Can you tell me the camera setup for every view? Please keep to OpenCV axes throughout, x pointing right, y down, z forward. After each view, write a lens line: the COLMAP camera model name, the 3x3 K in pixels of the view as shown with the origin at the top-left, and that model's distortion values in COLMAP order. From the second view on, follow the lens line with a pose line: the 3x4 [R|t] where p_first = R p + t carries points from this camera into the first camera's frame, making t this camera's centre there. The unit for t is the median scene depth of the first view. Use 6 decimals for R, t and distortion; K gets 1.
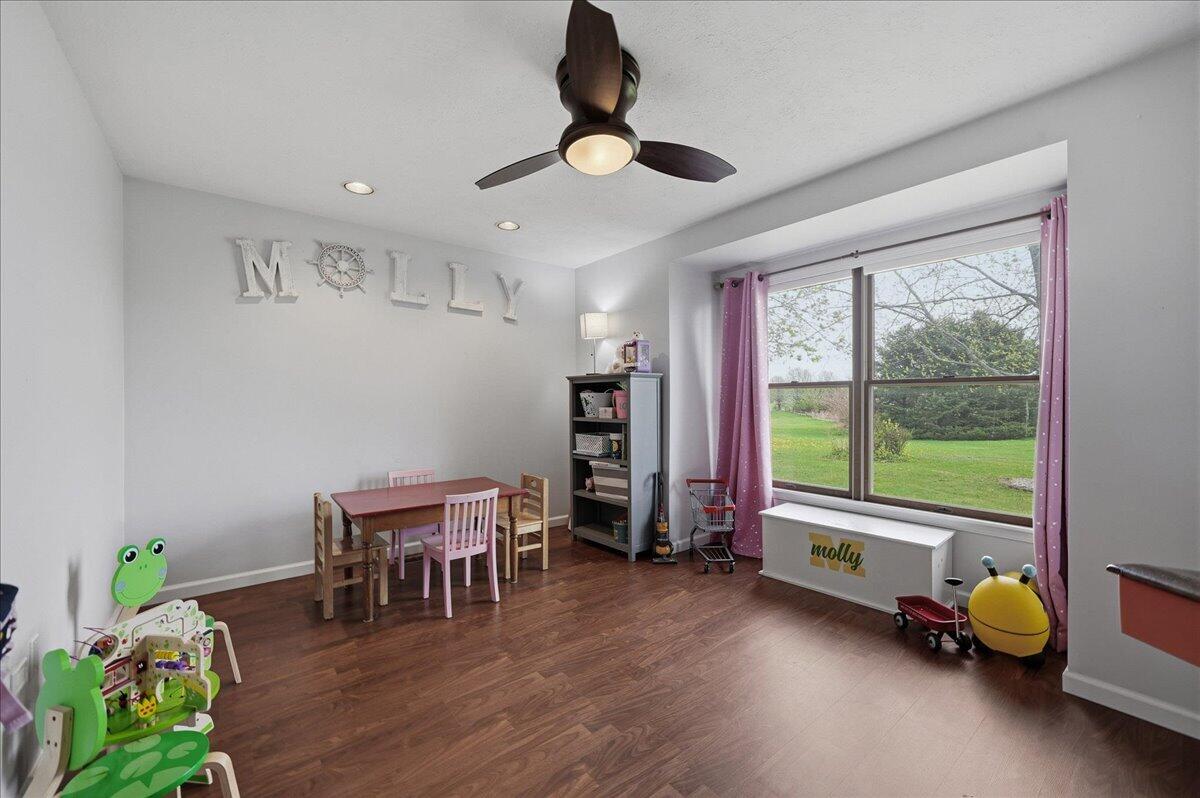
lens RADIAL K [[480.9, 0, 596.9], [0, 480.9, 402.4], [0, 0, 1]] dist [-0.000369, 0.000024]
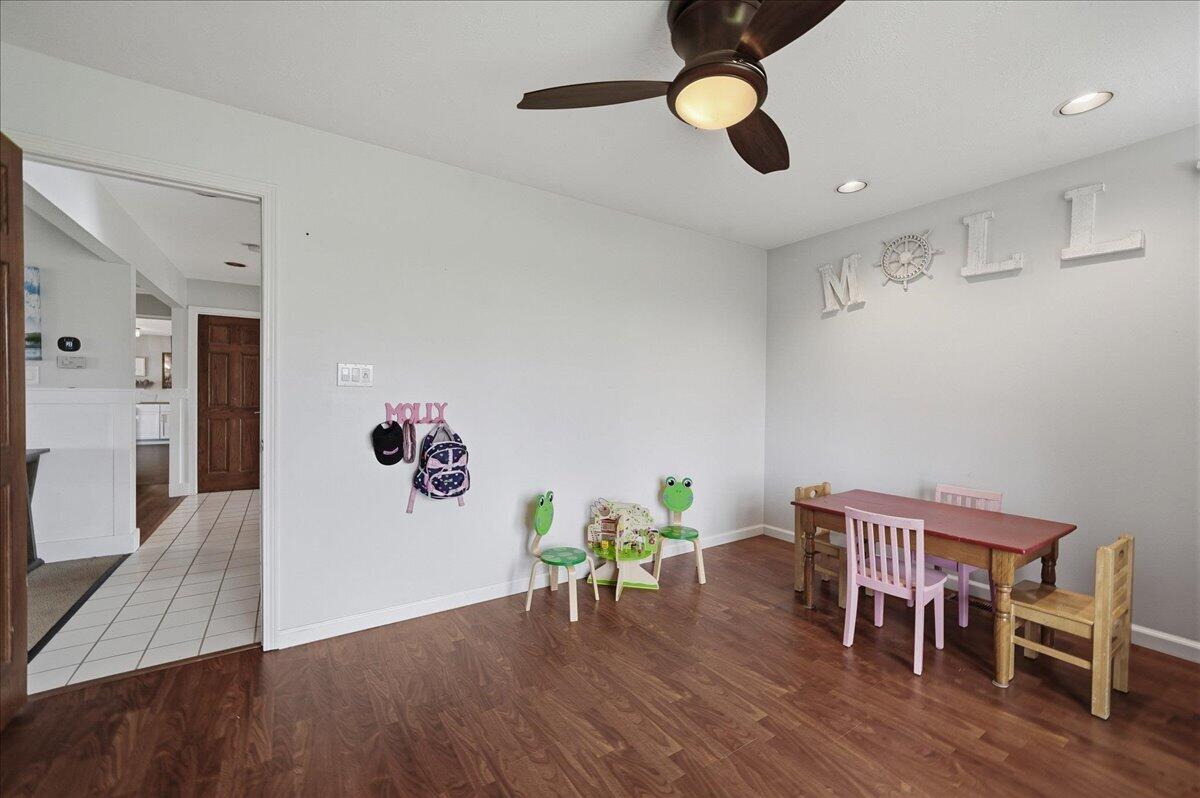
lens RADIAL K [[480.9, 0, 596.9], [0, 480.9, 402.4], [0, 0, 1]] dist [-0.000369, 0.000024]
pose [[-0.093527, 0.010390, -0.995563, 0.518132], [-0.013958, 0.999834, 0.011746, -0.001208], [0.995519, 0.014994, -0.093366, 0.531075]]
